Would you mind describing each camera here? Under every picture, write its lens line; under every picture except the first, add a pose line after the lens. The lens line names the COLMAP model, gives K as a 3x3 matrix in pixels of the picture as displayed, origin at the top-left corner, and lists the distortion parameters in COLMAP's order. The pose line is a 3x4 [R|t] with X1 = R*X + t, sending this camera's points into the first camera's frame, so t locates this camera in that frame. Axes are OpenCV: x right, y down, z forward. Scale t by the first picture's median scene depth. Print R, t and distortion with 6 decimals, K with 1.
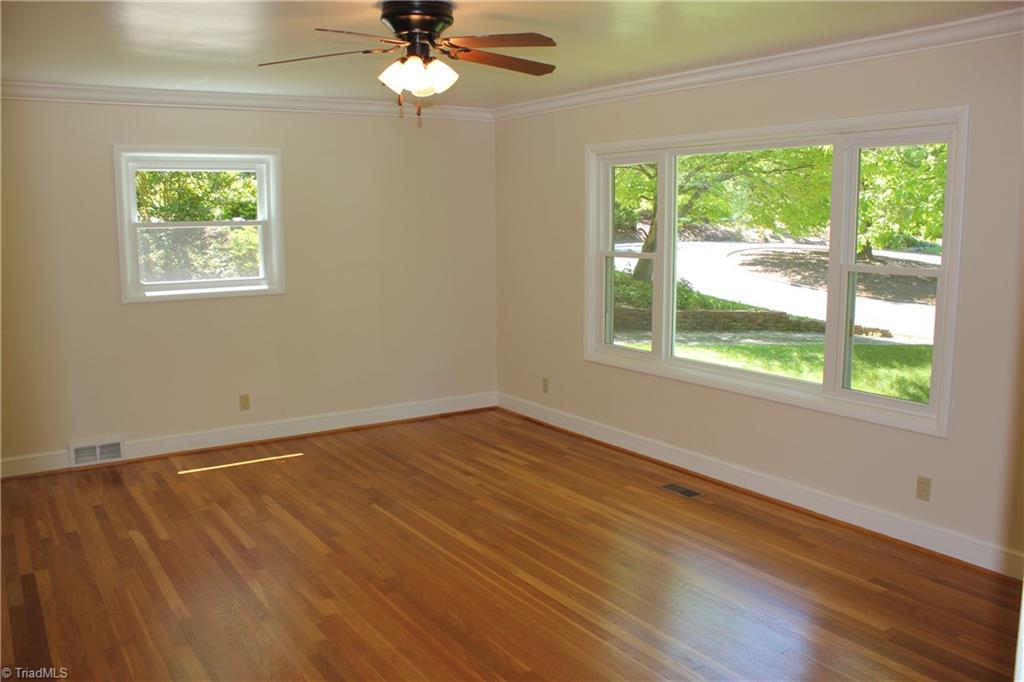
lens RADIAL K [[875.9, 0, 510.6], [0, 875.9, 347.0], [0, 0, 1]] dist [-0.150140, 0.159455]
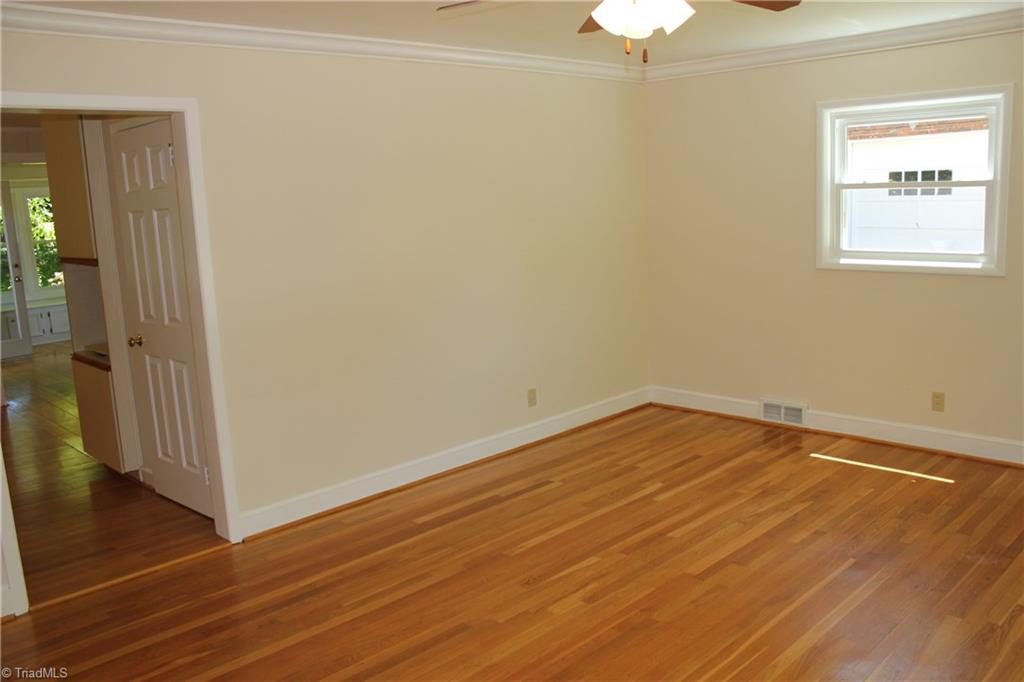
lens RADIAL K [[875.9, 0, 510.6], [0, 875.9, 347.0], [0, 0, 1]] dist [-0.150140, 0.159455]
pose [[0.204752, 0.179441, -0.962225, 0.443104], [-0.101618, 0.981637, 0.161438, -0.089419], [0.973525, 0.064725, 0.219227, 0.482541]]
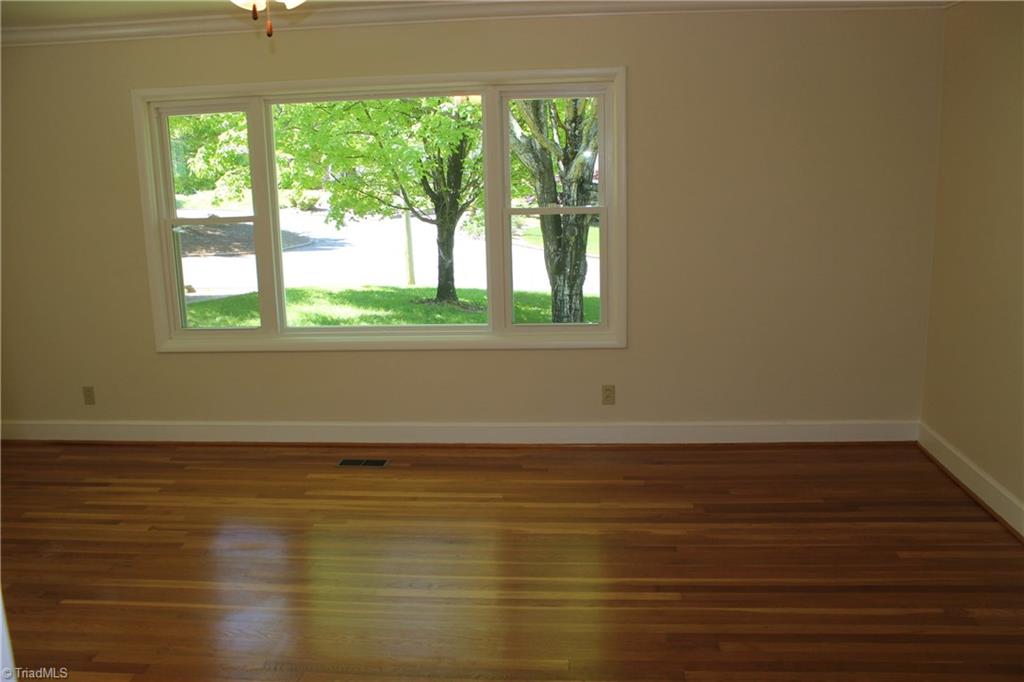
lens RADIAL K [[875.9, 0, 510.6], [0, 875.9, 347.0], [0, 0, 1]] dist [-0.150140, 0.159455]
pose [[0.616039, -0.180197, 0.766828, -0.389374], [0.142520, 0.982914, 0.116480, -0.043955], [-0.774716, 0.037532, 0.631195, 0.261136]]
